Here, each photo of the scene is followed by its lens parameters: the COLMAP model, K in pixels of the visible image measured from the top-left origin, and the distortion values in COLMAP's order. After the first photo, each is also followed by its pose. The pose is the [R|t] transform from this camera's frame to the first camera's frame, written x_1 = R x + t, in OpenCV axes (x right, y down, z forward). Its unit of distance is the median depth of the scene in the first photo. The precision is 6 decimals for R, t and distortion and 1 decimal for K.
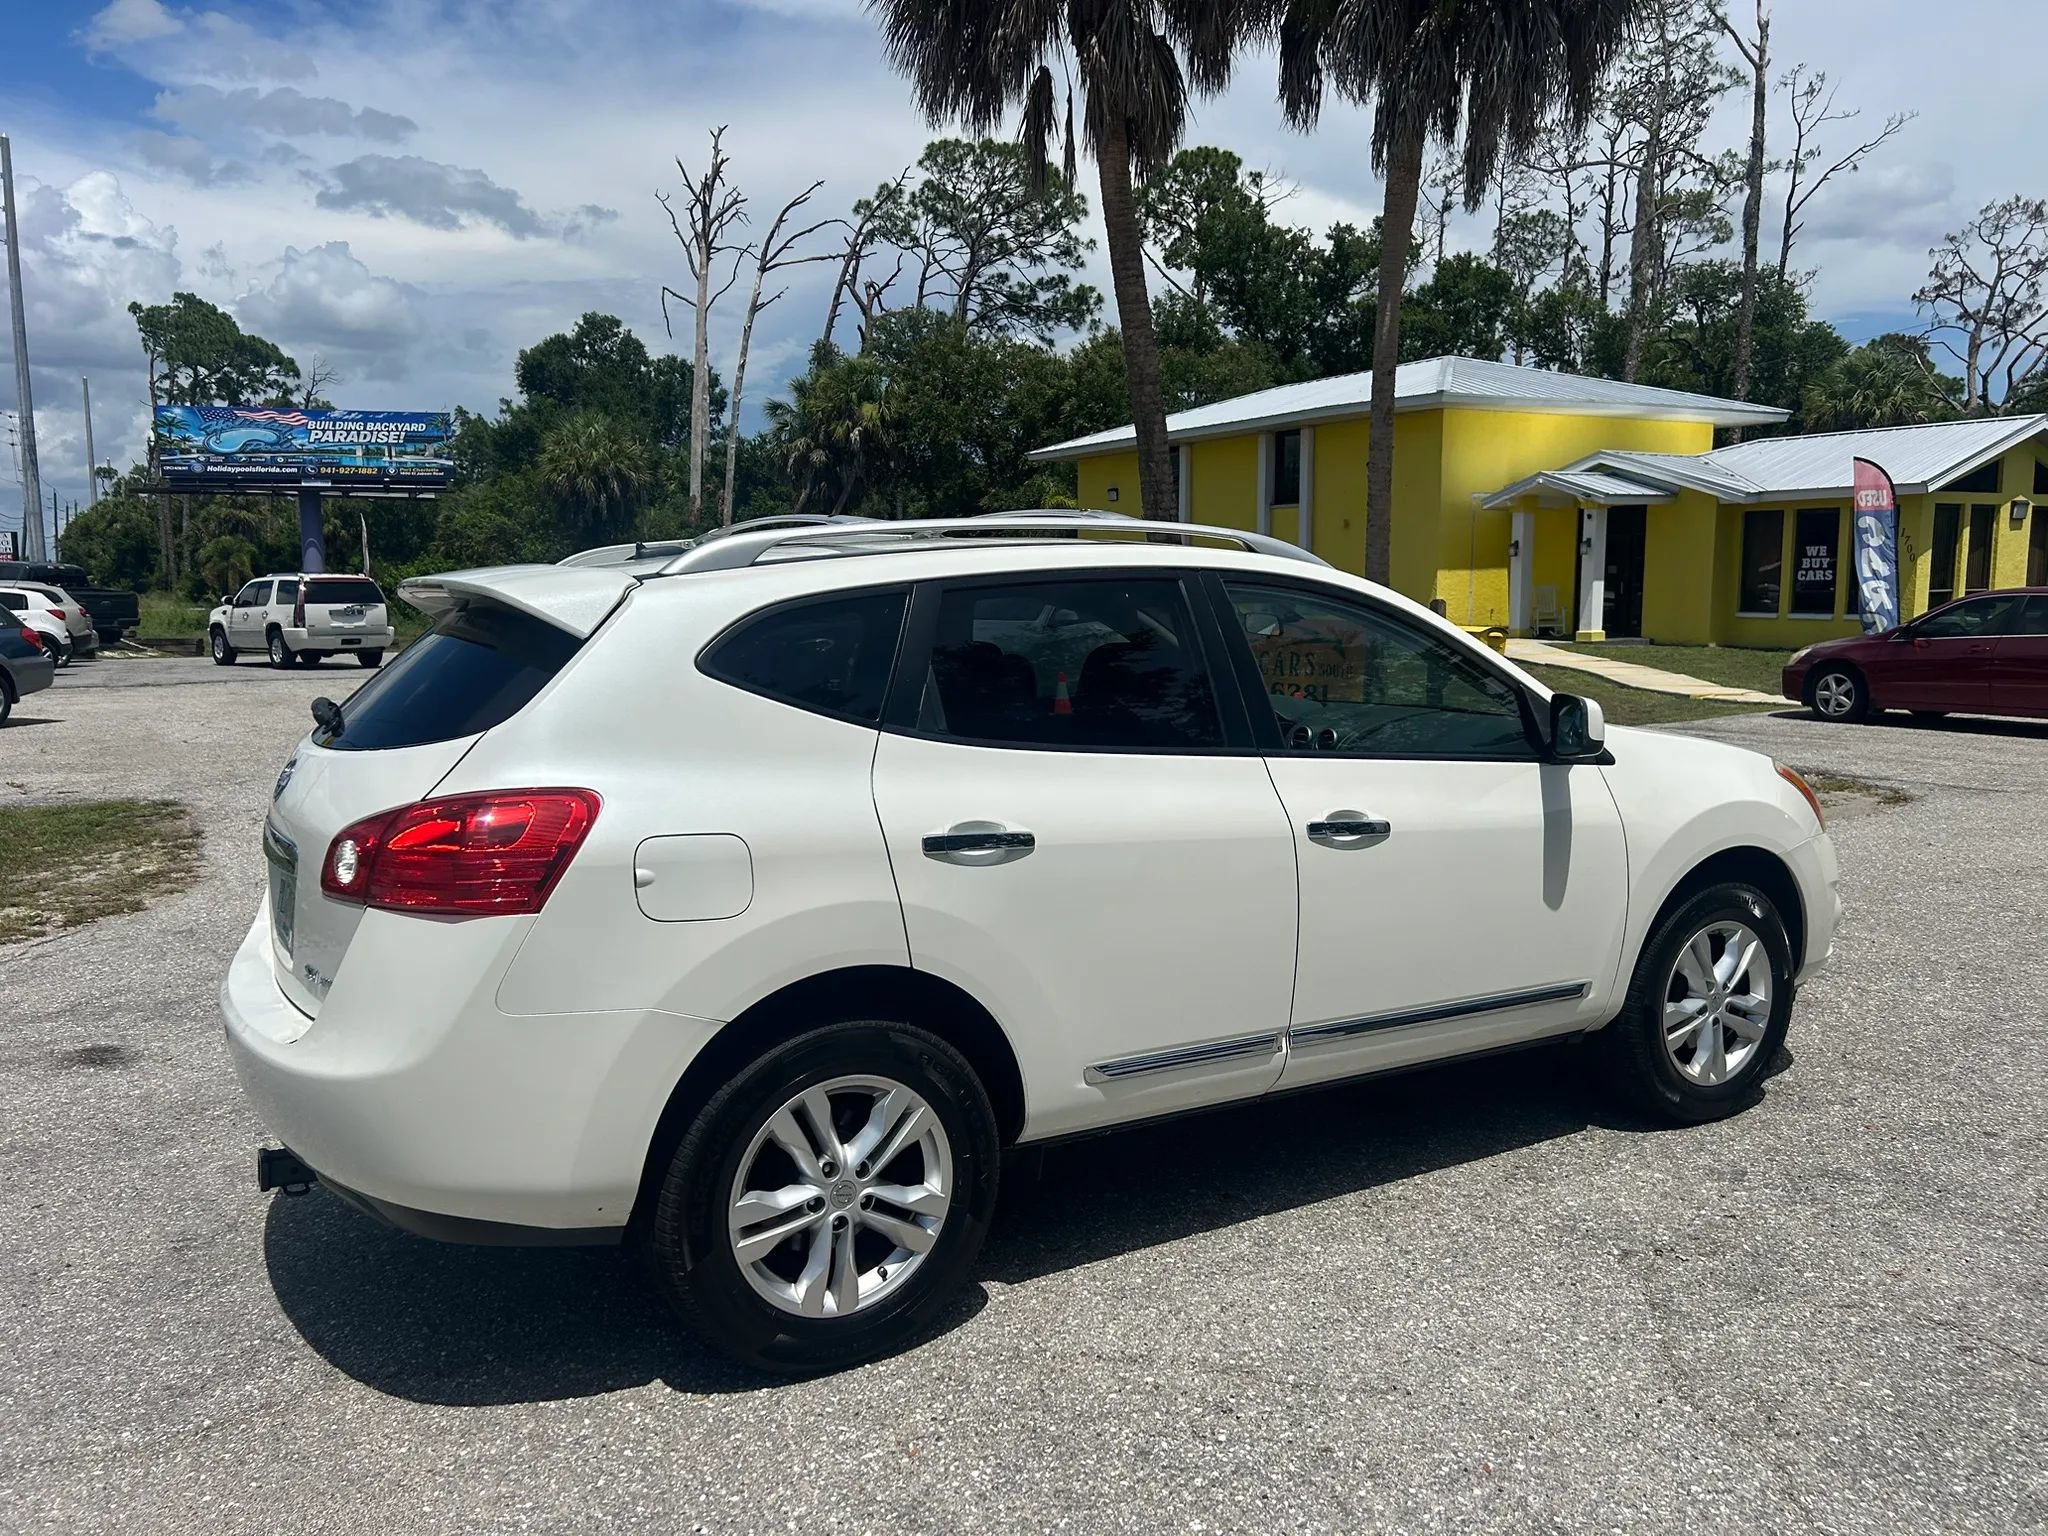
lens RADIAL K [[1558.7, 0, 1044.4], [0, 1558.7, 771.8], [0, 0, 1]] dist [0.012197, -0.021625]
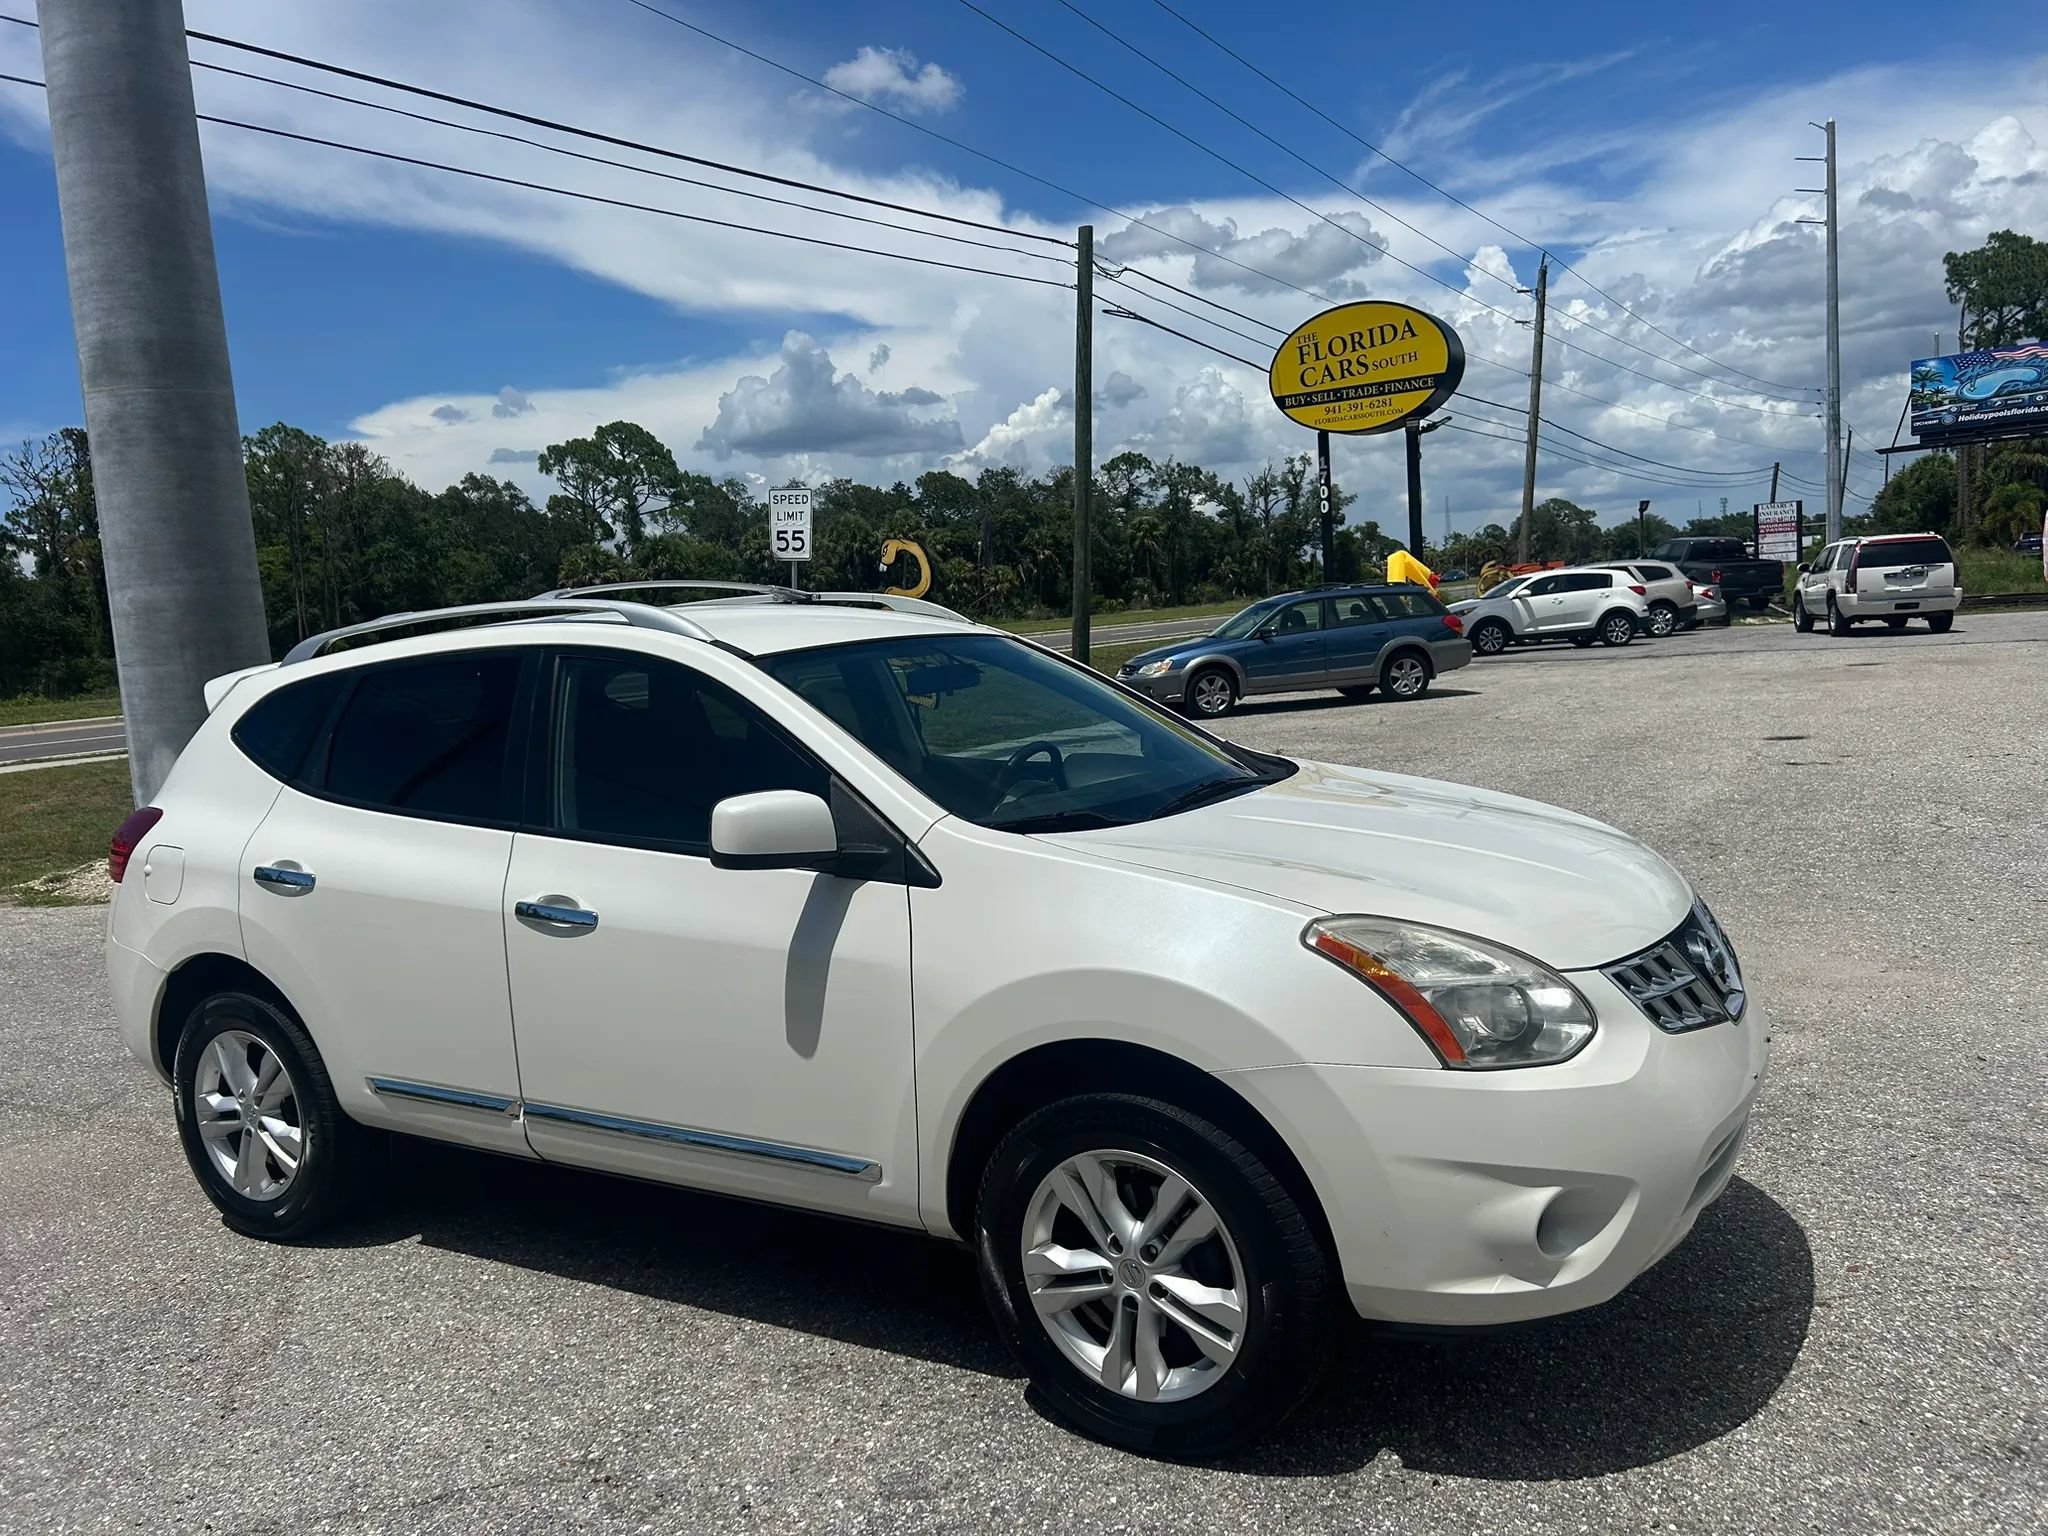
lens RADIAL K [[1558.7, 0, 1023.1], [0, 1558.7, 771.7], [0, 0, 1]] dist [0.012197, -0.021625]
pose [[0.465922, 0.062313, -0.882629, 0.142126], [-0.035724, 0.998029, 0.051602, -0.013598], [0.884104, 0.007489, 0.467230, 0.095805]]
